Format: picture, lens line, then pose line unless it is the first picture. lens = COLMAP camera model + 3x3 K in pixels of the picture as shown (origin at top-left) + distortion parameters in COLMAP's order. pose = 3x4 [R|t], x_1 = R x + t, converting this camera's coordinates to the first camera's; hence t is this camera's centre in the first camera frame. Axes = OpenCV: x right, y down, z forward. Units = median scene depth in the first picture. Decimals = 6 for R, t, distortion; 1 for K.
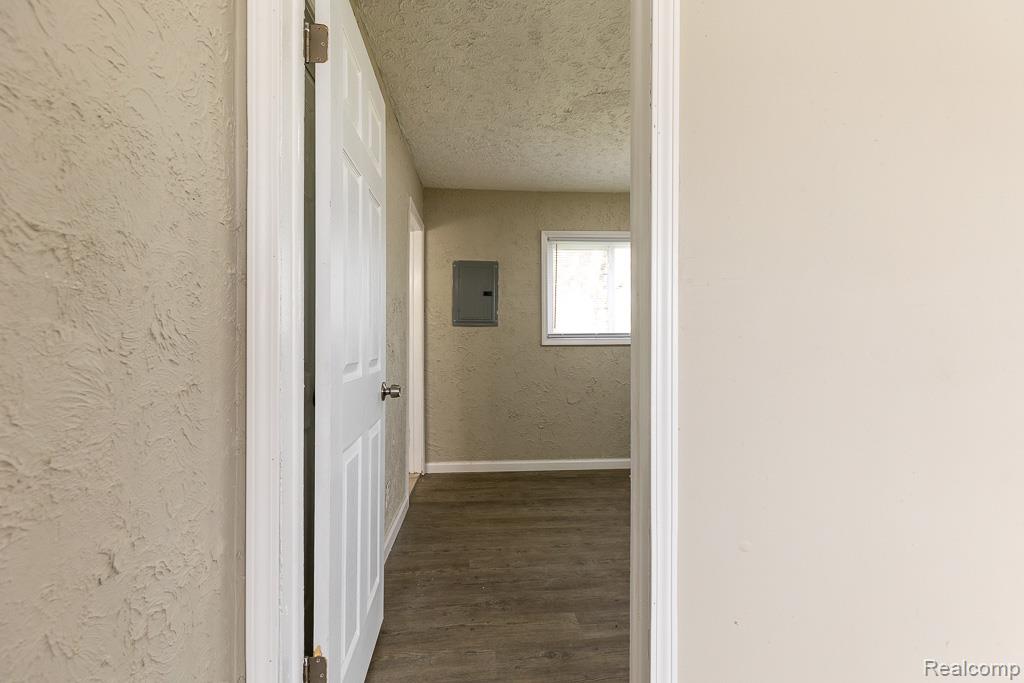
lens RADIAL K [[466.8, 0, 534.7], [0, 466.8, 347.0], [0, 0, 1]] dist [0.006107, -0.000102]
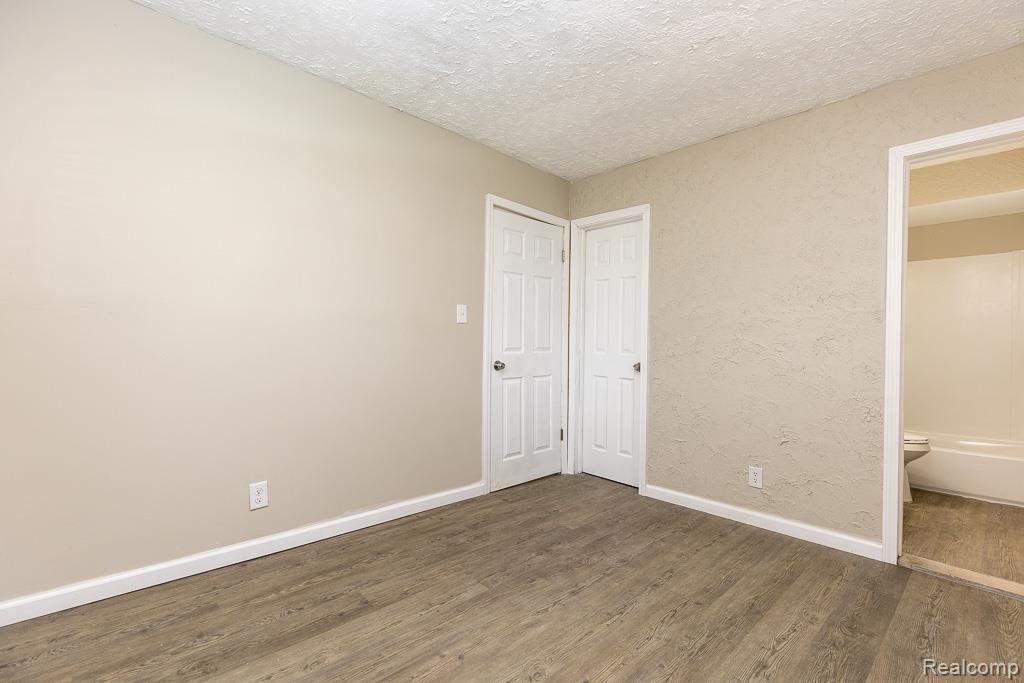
lens RADIAL K [[466.8, 0, 513.9], [0, 466.8, 349.1], [0, 0, 1]] dist [0.006107, -0.000102]
pose [[-0.798108, 0.001109, -0.602513, 0.593517], [-0.018170, 0.999499, 0.025909, -0.010354], [0.602240, 0.031626, -0.797688, 1.094780]]
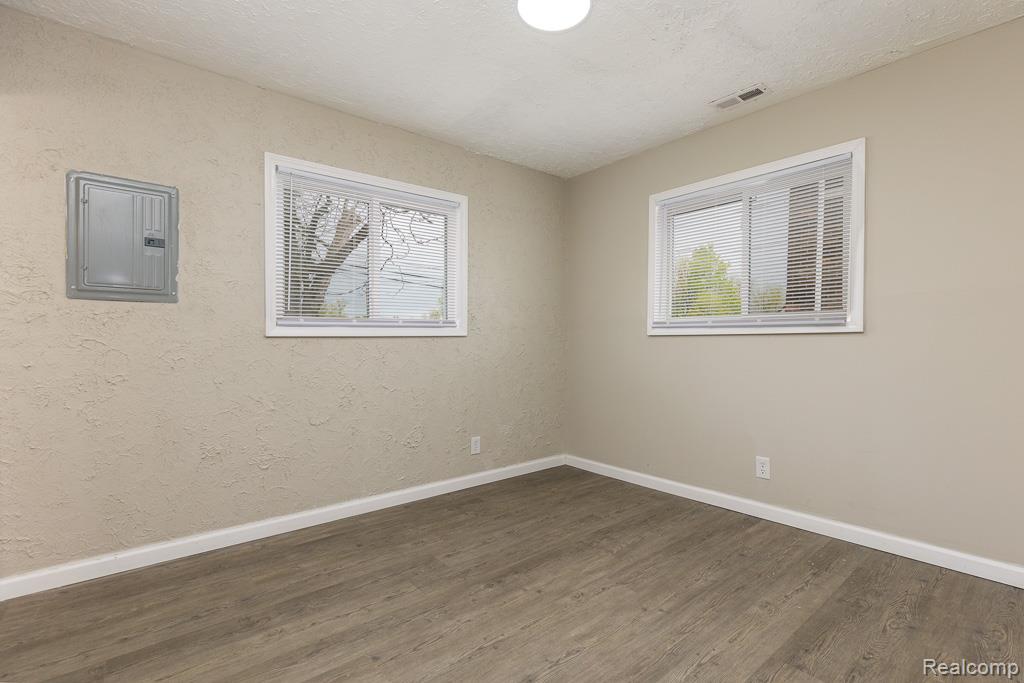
lens RADIAL K [[466.8, 0, 520.3], [0, 466.8, 342.7], [0, 0, 1]] dist [0.006107, -0.000102]
pose [[0.828232, -0.003683, 0.560373, -0.060792], [0.000309, 0.999981, 0.006116, 0.001643], [-0.560385, -0.004893, 0.828218, 0.339037]]
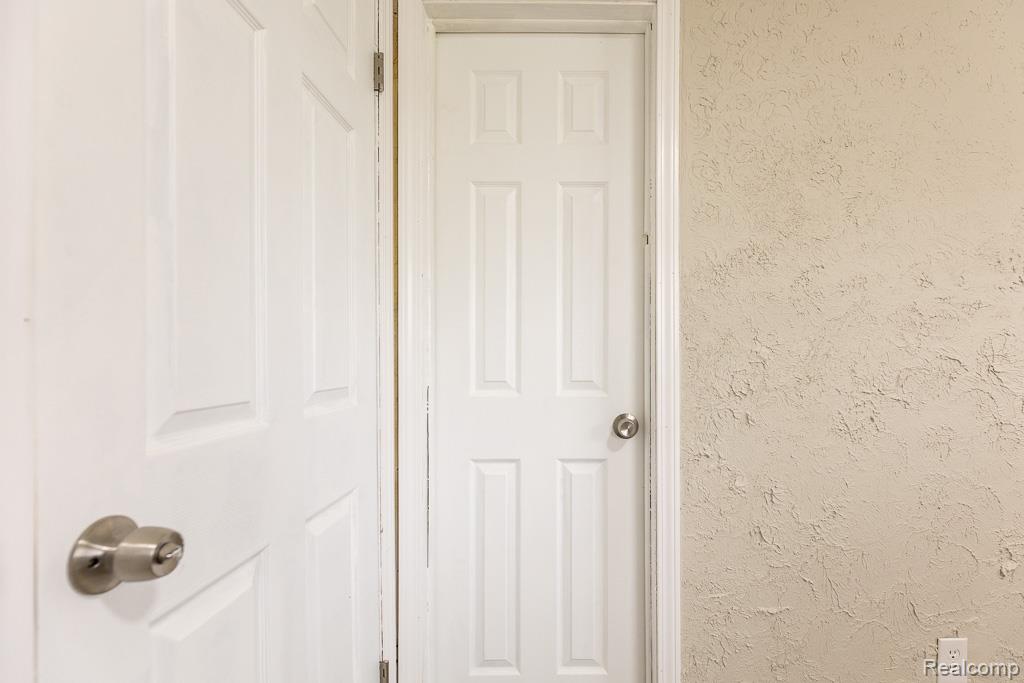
lens RADIAL K [[466.8, 0, 552.9], [0, 466.8, 354.4], [0, 0, 1]] dist [0.006107, -0.000102]
pose [[-0.087326, -0.008463, -0.996144, 0.159041], [0.001448, 0.999962, -0.008622, -0.004500], [0.996179, -0.002195, -0.087310, 0.442639]]
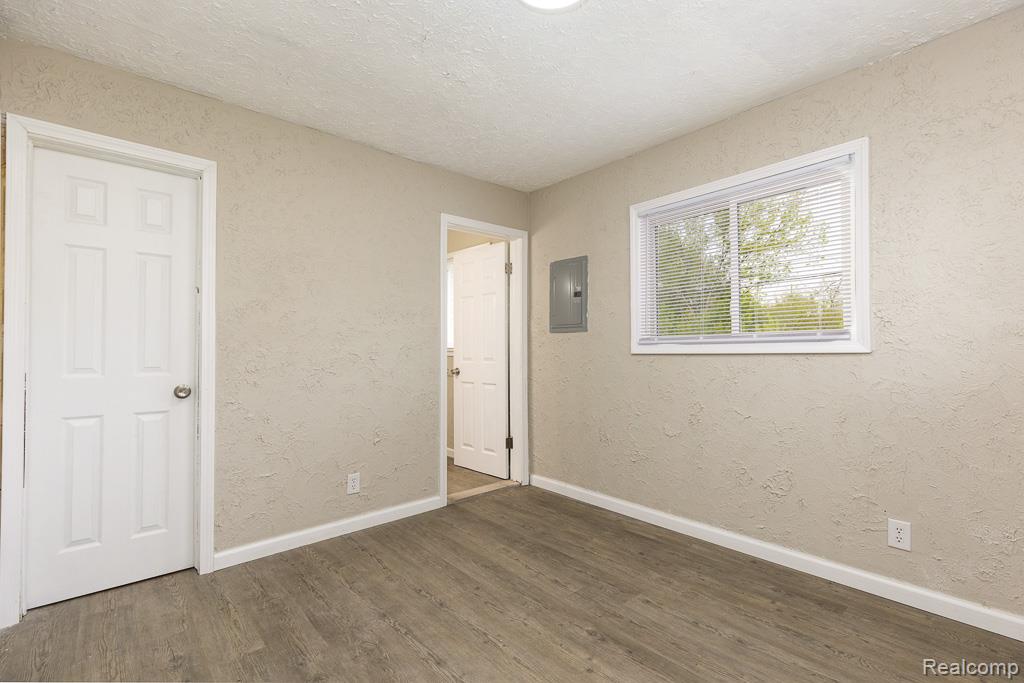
lens RADIAL K [[466.8, 0, 526.4], [0, 466.8, 345.3], [0, 0, 1]] dist [0.006107, -0.000102]
pose [[0.587514, -0.011980, -0.809126, 0.621659], [0.000837, 0.999899, -0.014196, -0.007430], [0.809214, 0.007663, 0.587464, 0.471681]]
